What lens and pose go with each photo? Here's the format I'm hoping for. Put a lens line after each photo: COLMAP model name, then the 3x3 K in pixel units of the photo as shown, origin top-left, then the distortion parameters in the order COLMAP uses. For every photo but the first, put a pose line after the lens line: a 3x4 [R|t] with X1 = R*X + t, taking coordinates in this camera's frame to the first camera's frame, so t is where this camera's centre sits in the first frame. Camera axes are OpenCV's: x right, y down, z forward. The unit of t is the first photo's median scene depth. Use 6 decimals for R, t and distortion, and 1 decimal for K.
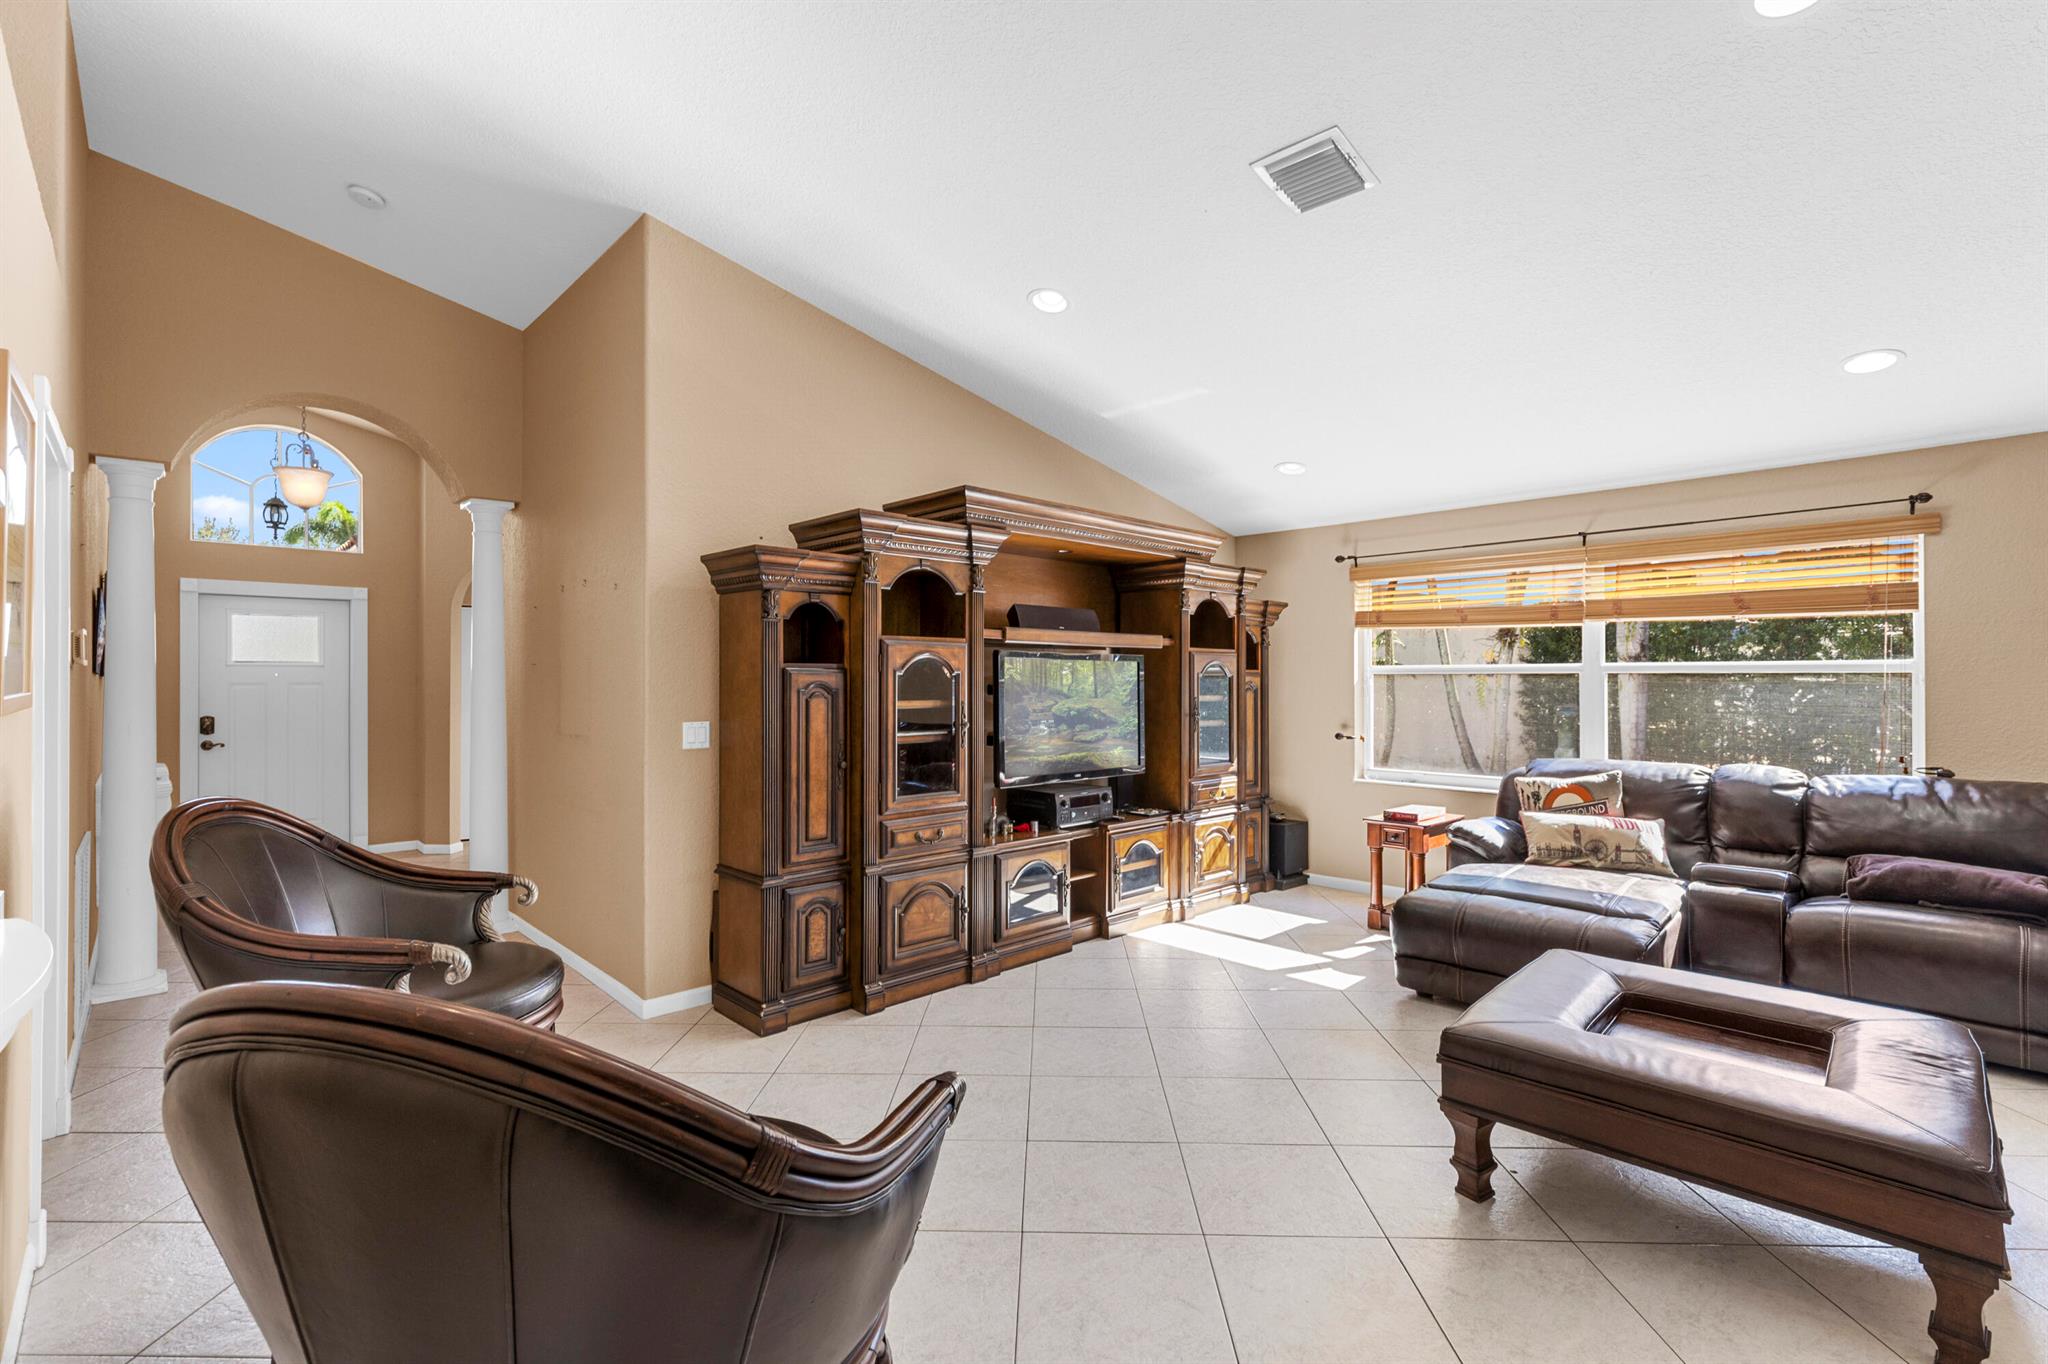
lens RADIAL K [[921.7, 0, 1029.6], [0, 921.7, 676.0], [0, 0, 1]] dist [0.008789, -0.002860]
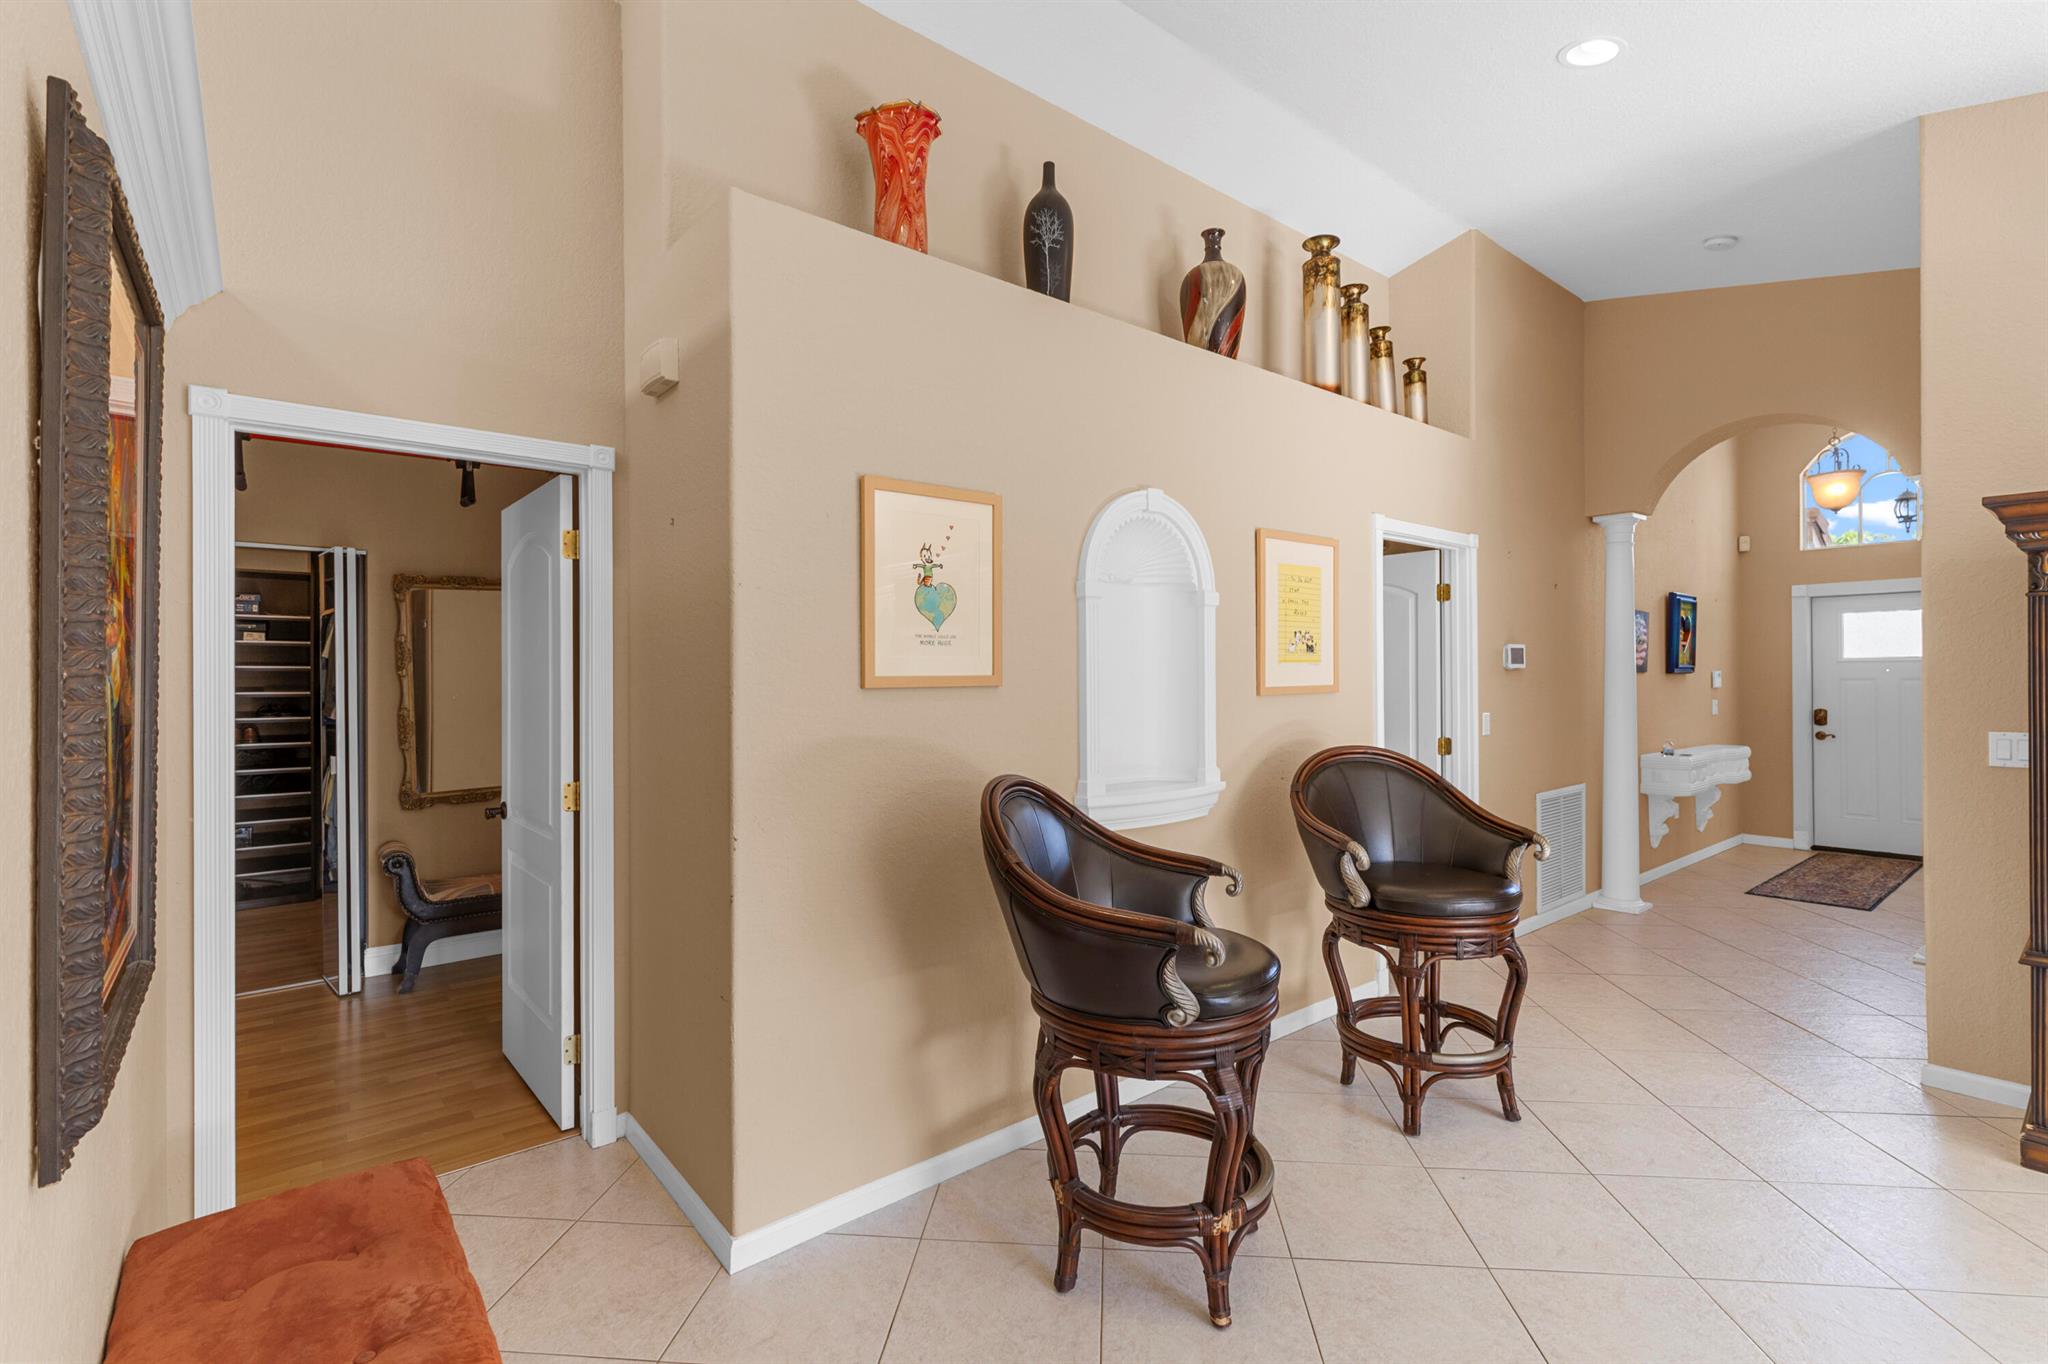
lens RADIAL K [[921.7, 0, 1031.2], [0, 921.7, 677.7], [0, 0, 1]] dist [0.008789, -0.002860]
pose [[-0.063098, 0.001324, -0.998006, 0.346904], [0.006905, 0.999976, 0.000890, -0.000897], [0.997983, -0.006835, -0.063106, 0.187344]]
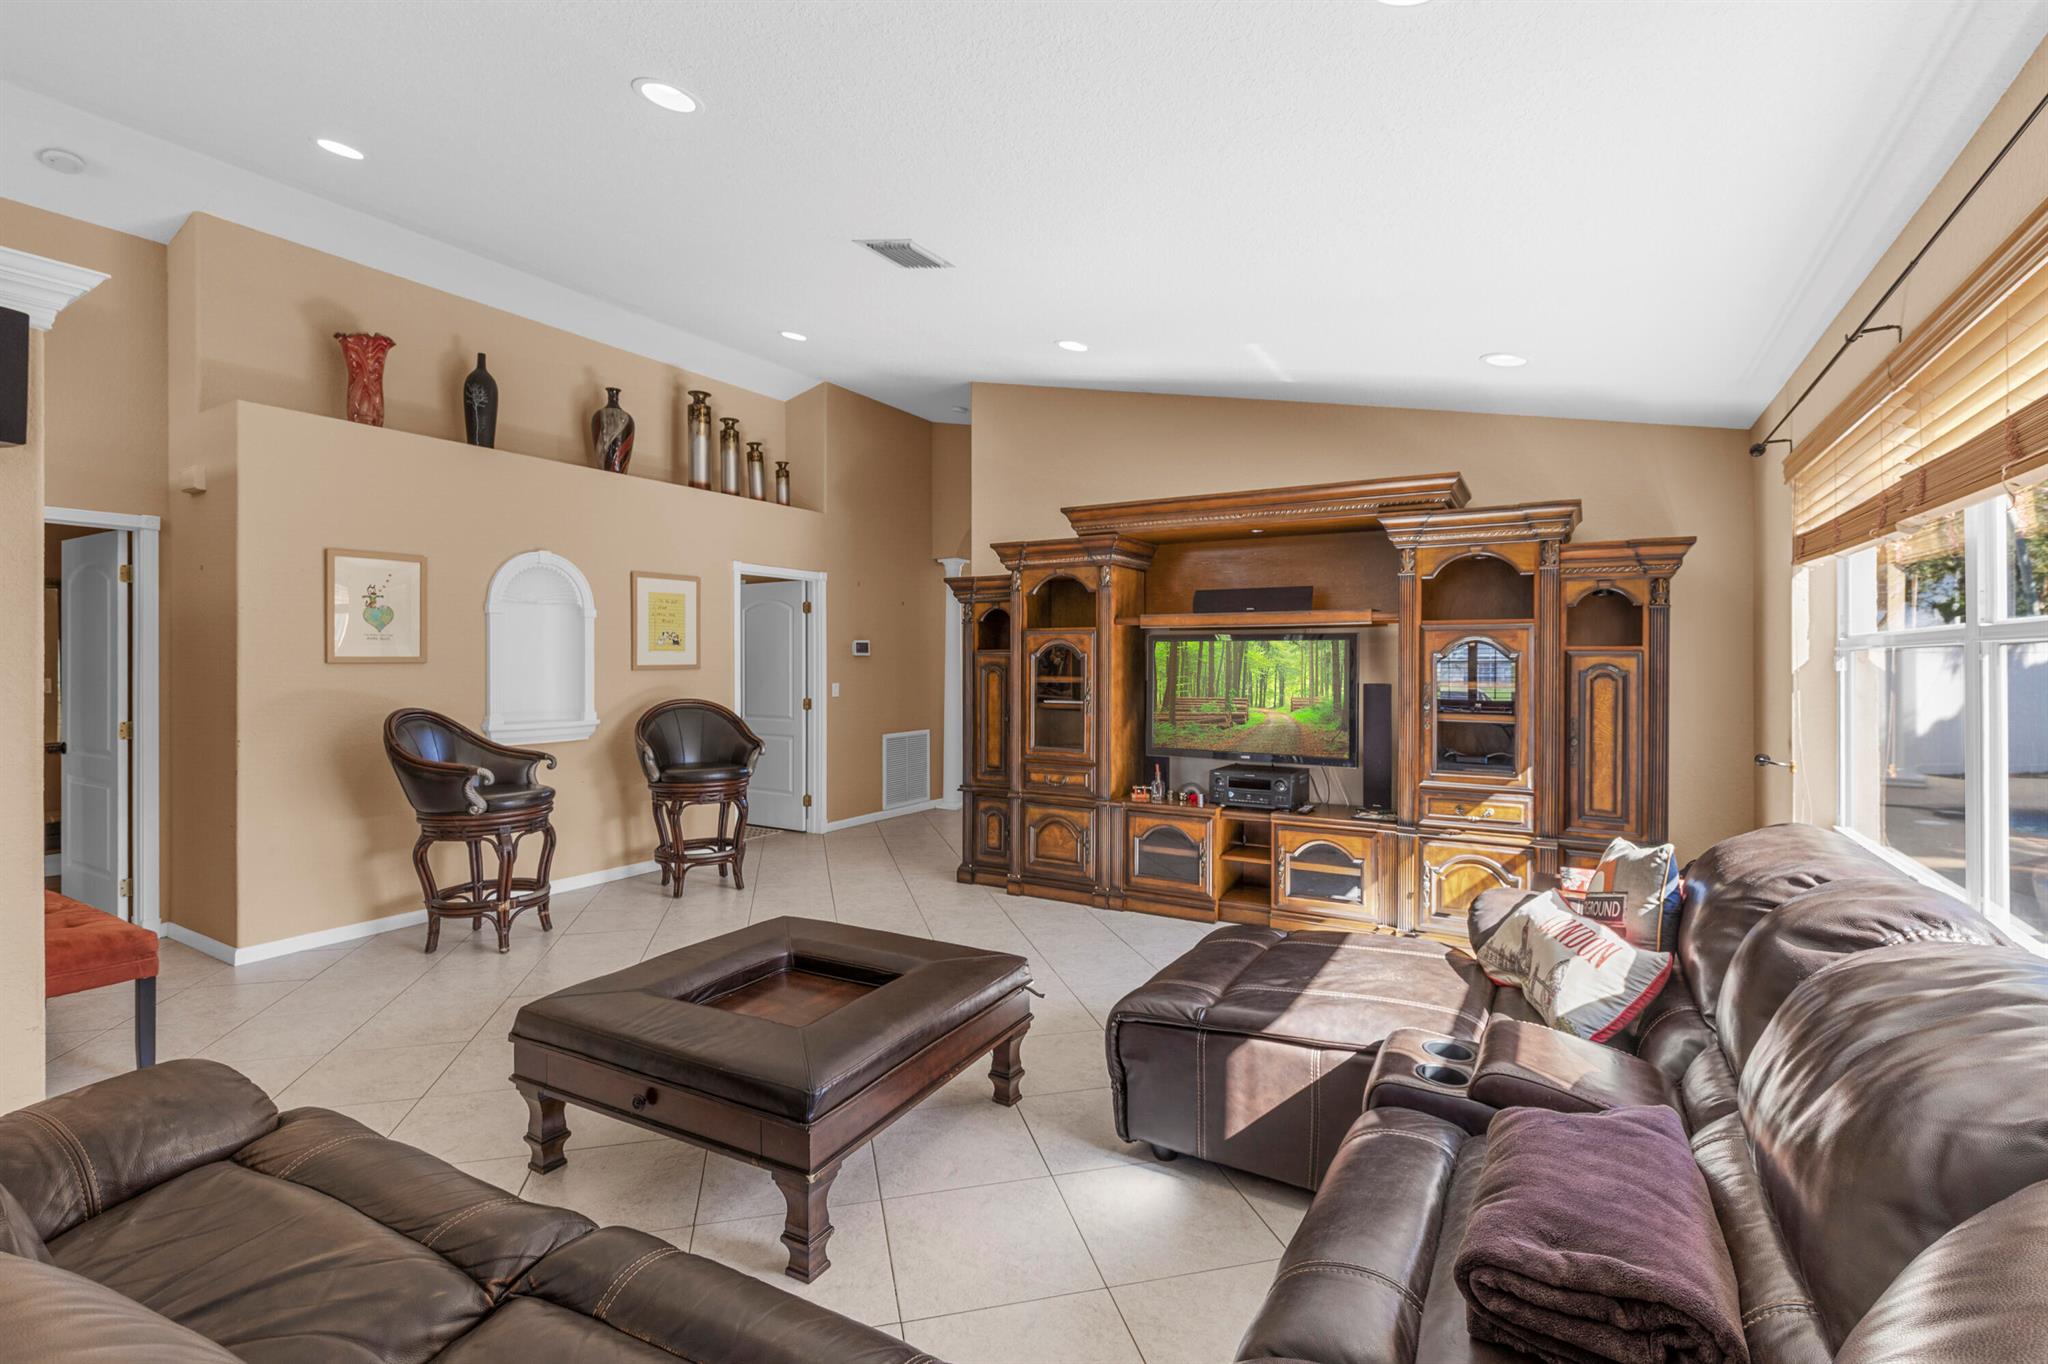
lens RADIAL K [[921.7, 0, 1013.0], [0, 921.7, 664.3], [0, 0, 1]] dist [0.008789, -0.002860]
pose [[0.256087, 0.002139, -0.966651, 0.902778], [0.002284, 0.999993, 0.002818, 0.004598], [0.966651, -0.002929, 0.256080, 0.479071]]
